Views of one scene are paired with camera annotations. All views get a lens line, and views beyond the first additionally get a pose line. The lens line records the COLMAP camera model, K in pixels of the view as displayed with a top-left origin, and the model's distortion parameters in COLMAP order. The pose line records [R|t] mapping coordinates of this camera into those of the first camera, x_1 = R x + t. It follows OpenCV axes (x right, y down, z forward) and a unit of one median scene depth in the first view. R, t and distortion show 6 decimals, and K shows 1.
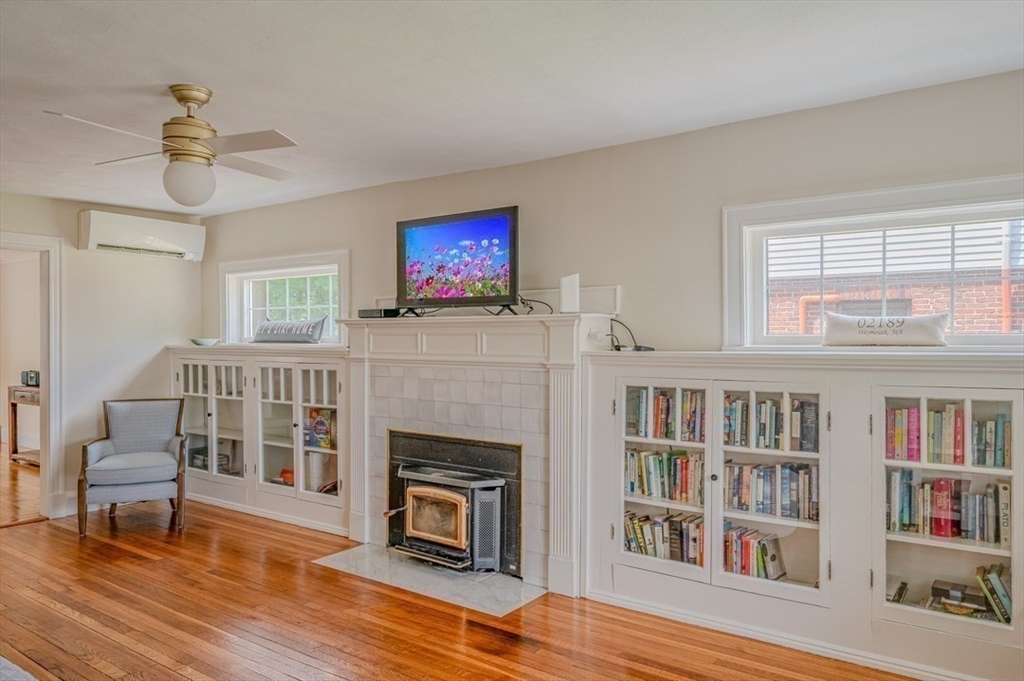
lens RADIAL K [[661.1, 0, 512.0], [0, 661.1, 340.5], [0, 0, 1]] dist [0.004909, 0.001811]
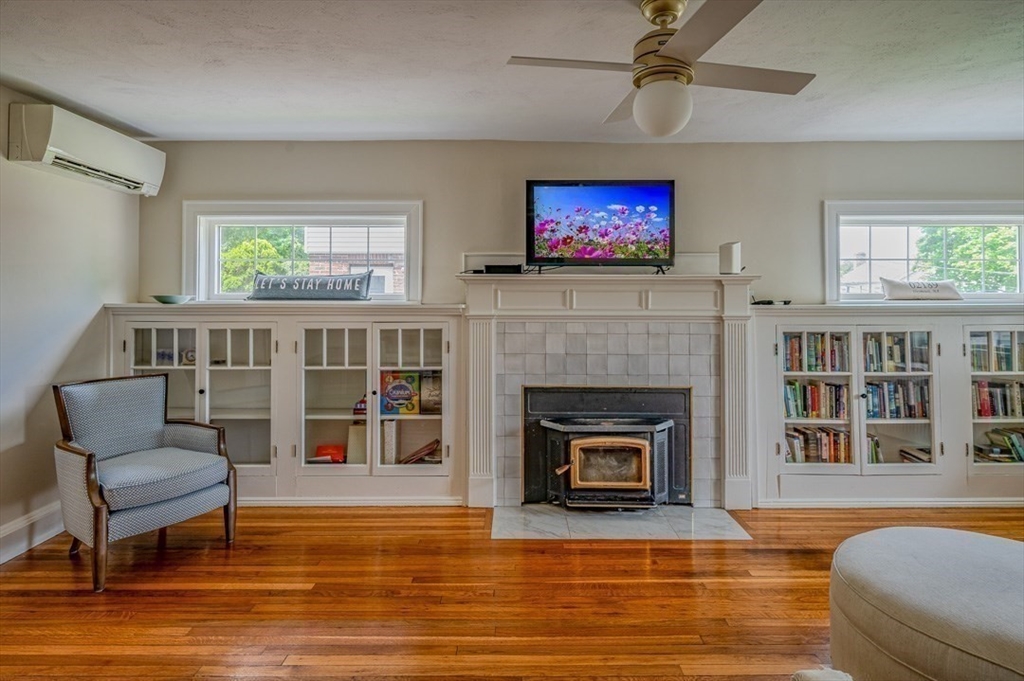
lens RADIAL K [[524.8, 0, 509.7], [0, 524.8, 285.0], [0, 0, 1]] dist [0.001566, -0.000303]
pose [[0.831329, 0.012317, 0.555644, -0.693622], [0.001886, 0.999686, -0.024983, 0.002073], [-0.555777, 0.021817, 0.831045, 0.377921]]
